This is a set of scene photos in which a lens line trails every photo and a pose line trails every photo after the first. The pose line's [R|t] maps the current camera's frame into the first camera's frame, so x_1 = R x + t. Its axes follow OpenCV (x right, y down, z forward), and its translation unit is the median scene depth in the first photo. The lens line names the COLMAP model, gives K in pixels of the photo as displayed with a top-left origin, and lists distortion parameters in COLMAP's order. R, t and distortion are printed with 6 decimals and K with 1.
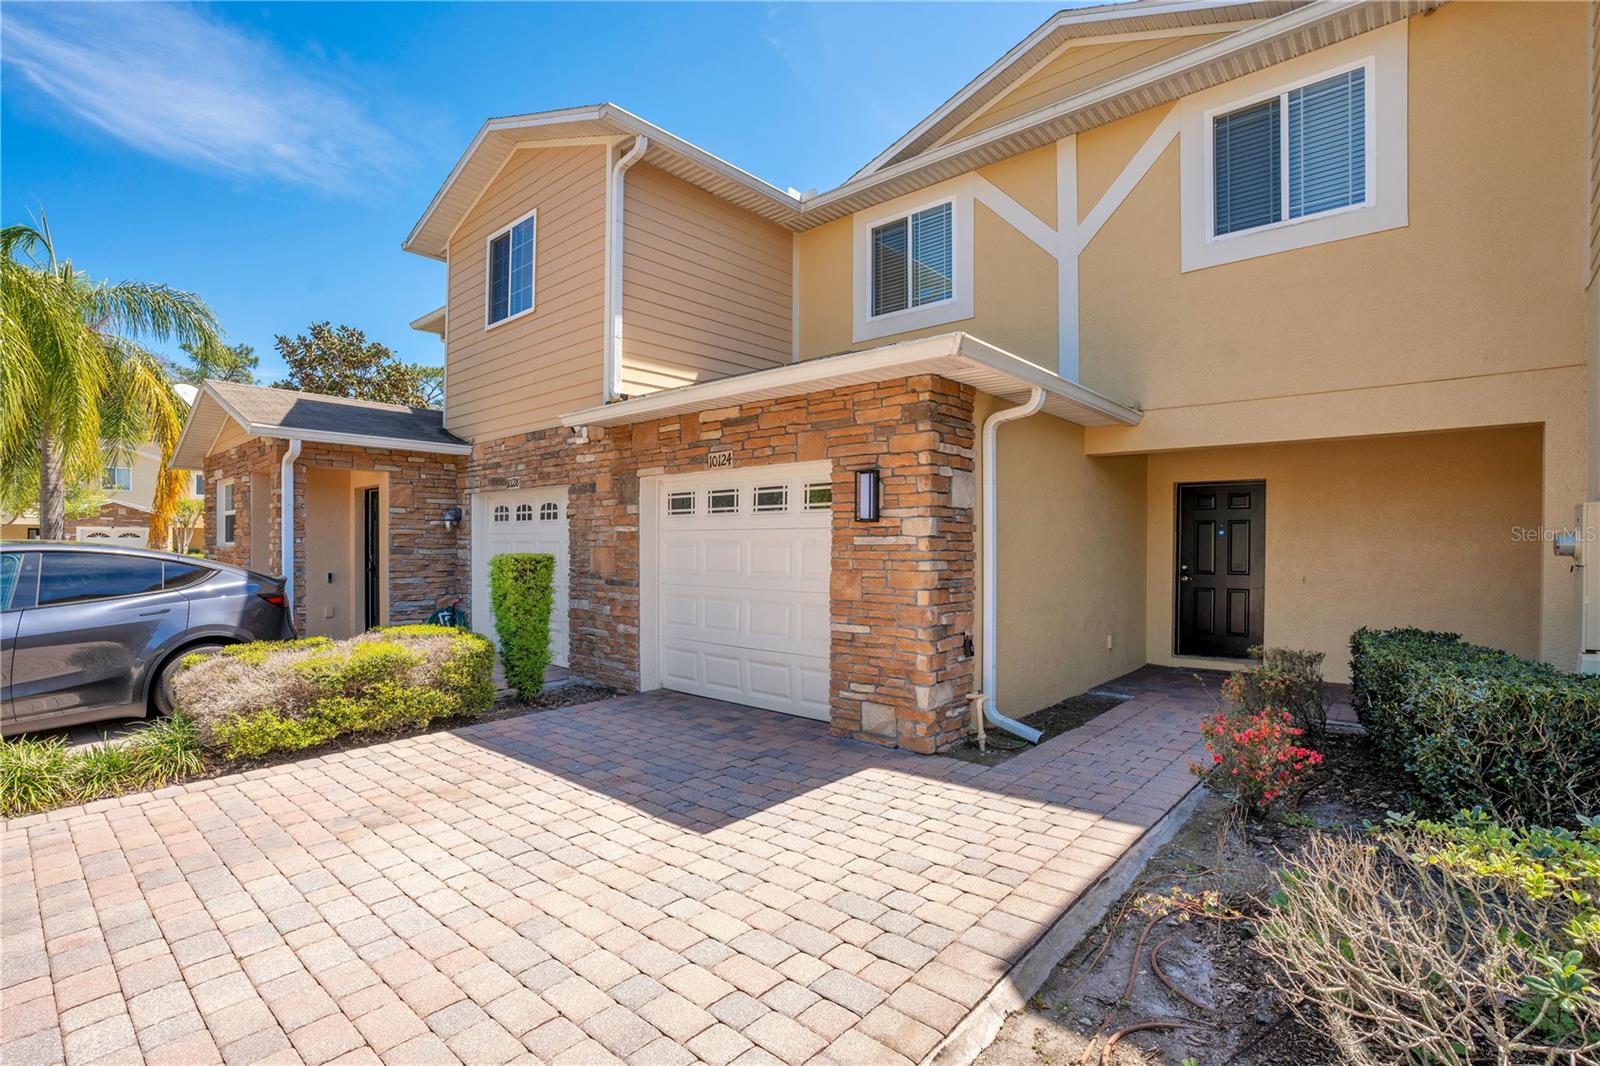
lens RADIAL K [[761.0, 0, 800.0], [0, 761.0, 533.0], [0, 0, 1]] dist [-0.018090, 0.000654]
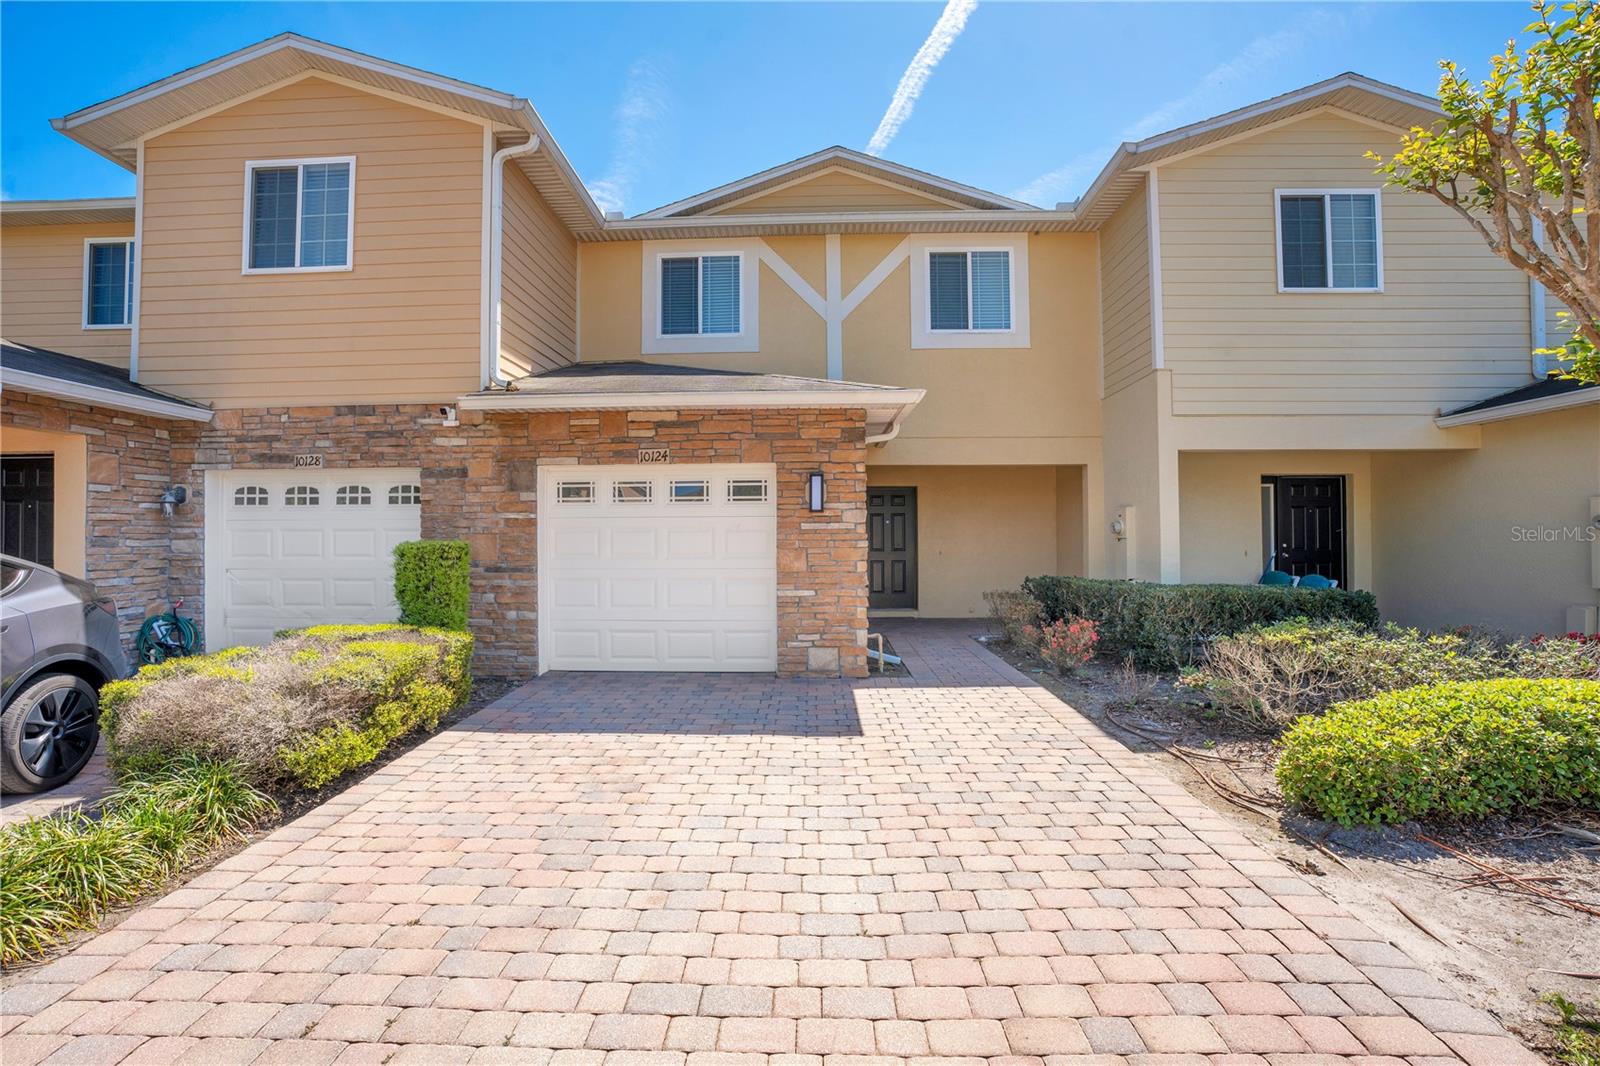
lens RADIAL K [[725.6, 0, 796.4], [0, 725.6, 499.1], [0, 0, 1]] dist [-0.002718, -0.000193]
pose [[0.779266, 0.020760, 0.626349, -0.554477], [-0.002345, 0.999541, -0.030210, 0.000796], [-0.626689, 0.022073, 0.778957, 0.017166]]
